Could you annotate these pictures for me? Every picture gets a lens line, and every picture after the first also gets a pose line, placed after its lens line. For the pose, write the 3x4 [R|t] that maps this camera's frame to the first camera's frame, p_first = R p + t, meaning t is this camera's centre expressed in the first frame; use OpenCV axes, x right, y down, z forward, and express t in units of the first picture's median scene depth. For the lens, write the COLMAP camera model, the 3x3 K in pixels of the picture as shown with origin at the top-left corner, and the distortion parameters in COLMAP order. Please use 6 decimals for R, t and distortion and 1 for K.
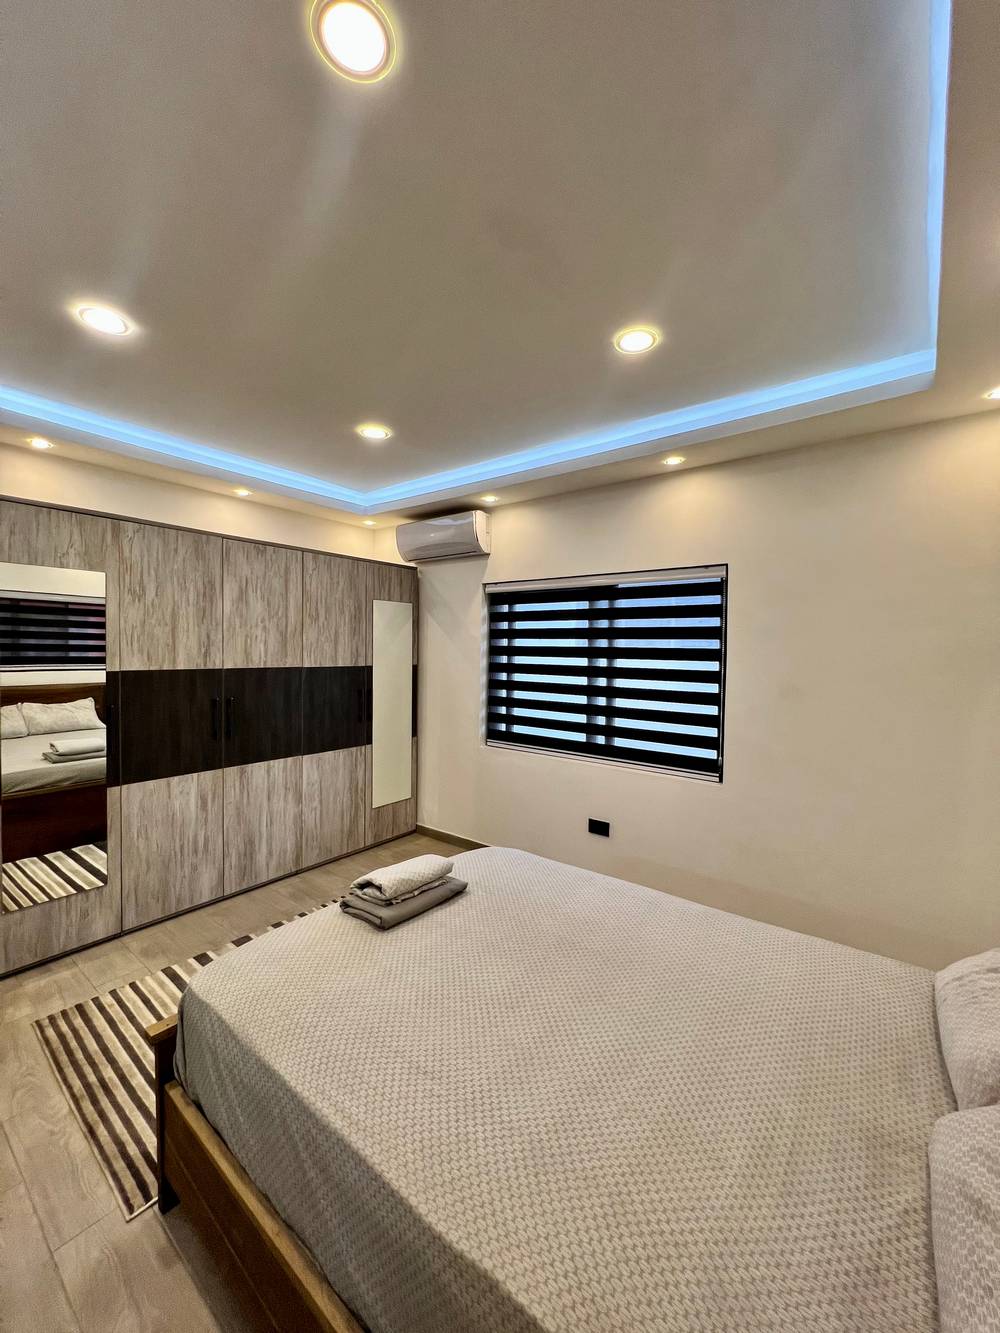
lens RADIAL K [[534.9, 0, 494.8], [0, 534.9, 668.1], [0, 0, 1]] dist [0.000495, 0.000154]
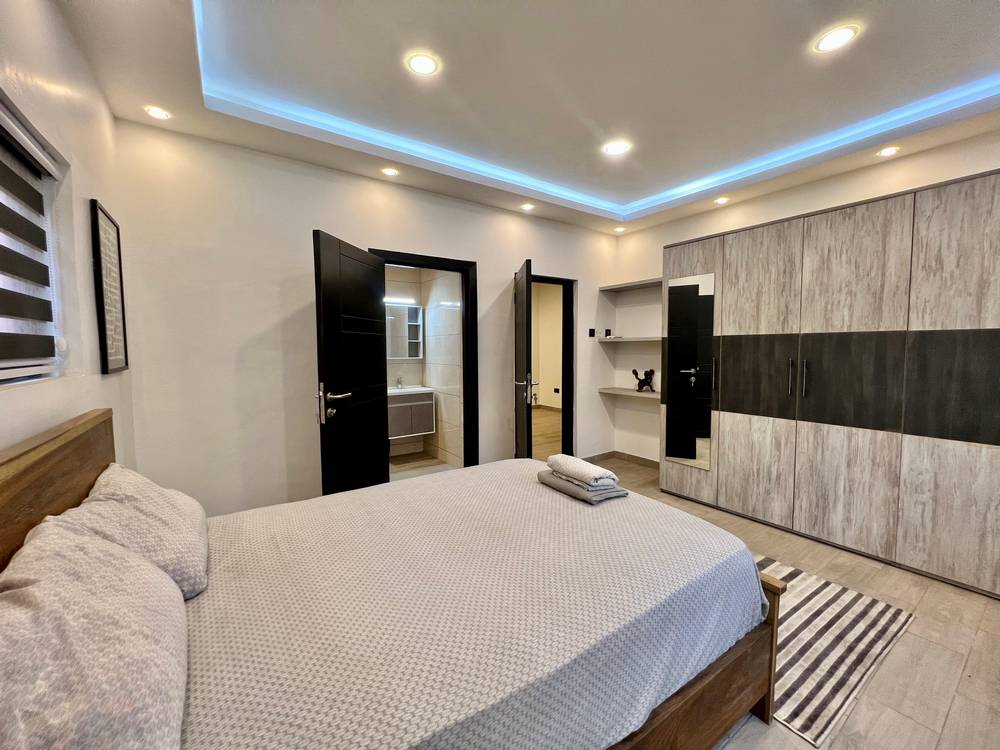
lens RADIAL K [[401.3, 0, 498.2], [0, 401.3, 371.2], [0, 0, 1]] dist [0.000495, 0.000154]
pose [[-0.289980, 0.051919, -0.955623, 0.491727], [-0.025967, 0.997733, 0.062086, 0.043641], [0.956680, 0.042818, -0.287974, 0.617650]]
